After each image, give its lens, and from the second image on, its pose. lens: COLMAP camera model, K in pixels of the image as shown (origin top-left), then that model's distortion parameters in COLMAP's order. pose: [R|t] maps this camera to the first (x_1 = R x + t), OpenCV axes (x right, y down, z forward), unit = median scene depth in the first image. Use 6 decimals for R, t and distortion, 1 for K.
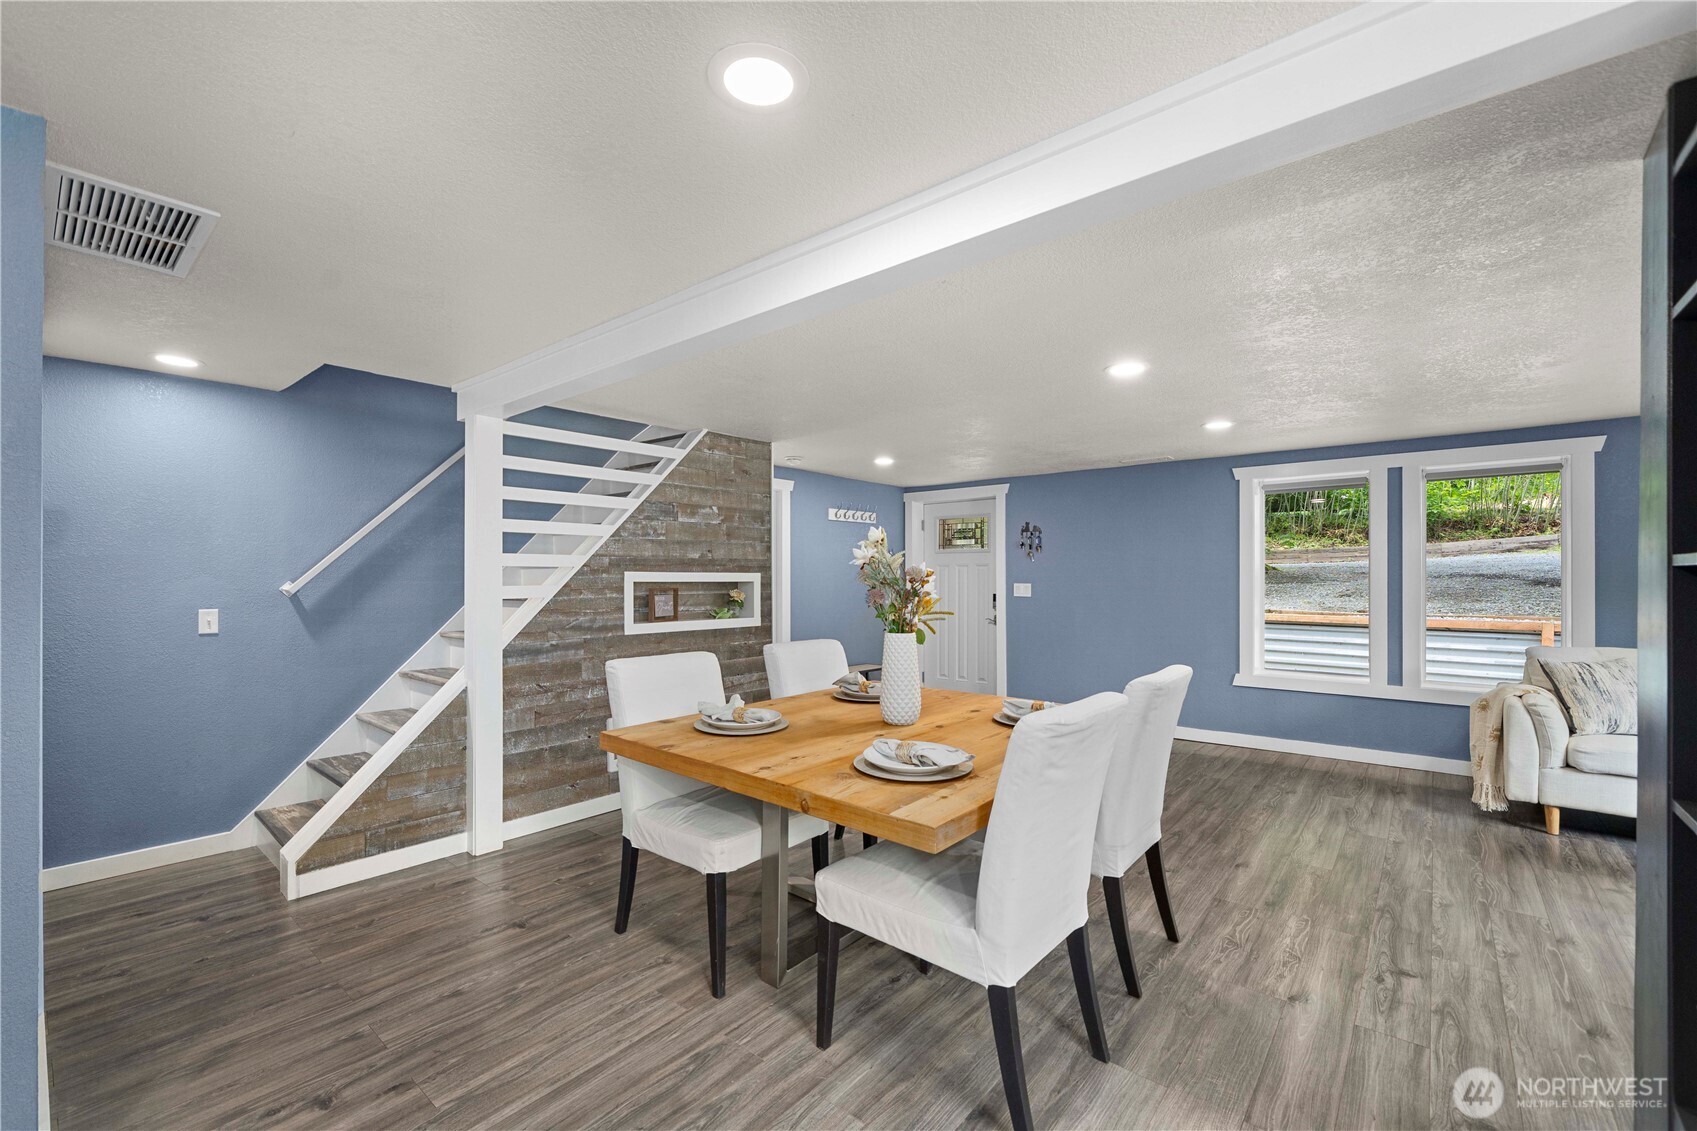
lens RADIAL K [[698.5, 0, 840.4], [0, 698.5, 568.7], [0, 0, 1]] dist [-0.002362, 0.000646]
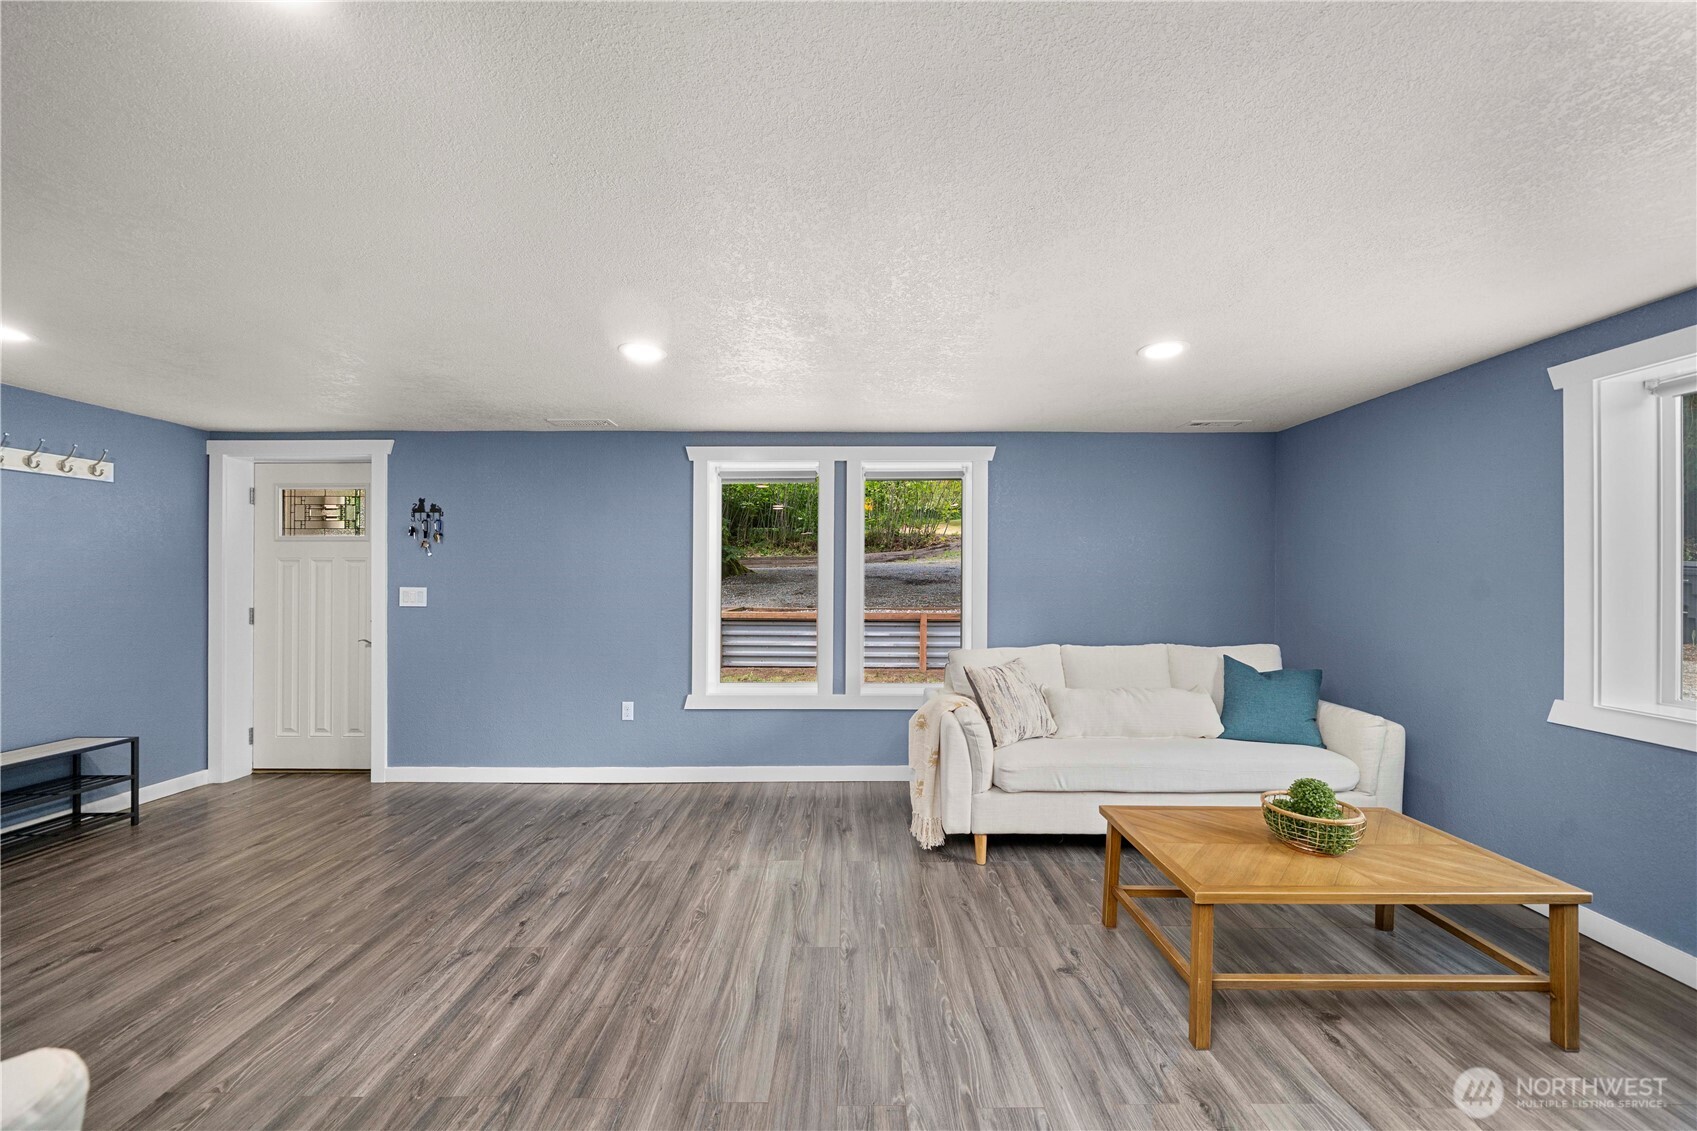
lens RADIAL K [[588.4, 0, 843.0], [0, 588.4, 574.3], [0, 0, 1]] dist [-0.005863, 0.000388]
pose [[0.765698, 0.004351, 0.643186, 0.369657], [-0.007685, 0.999968, 0.002385, 0.006344], [-0.643154, -0.006769, 0.765707, 0.500123]]
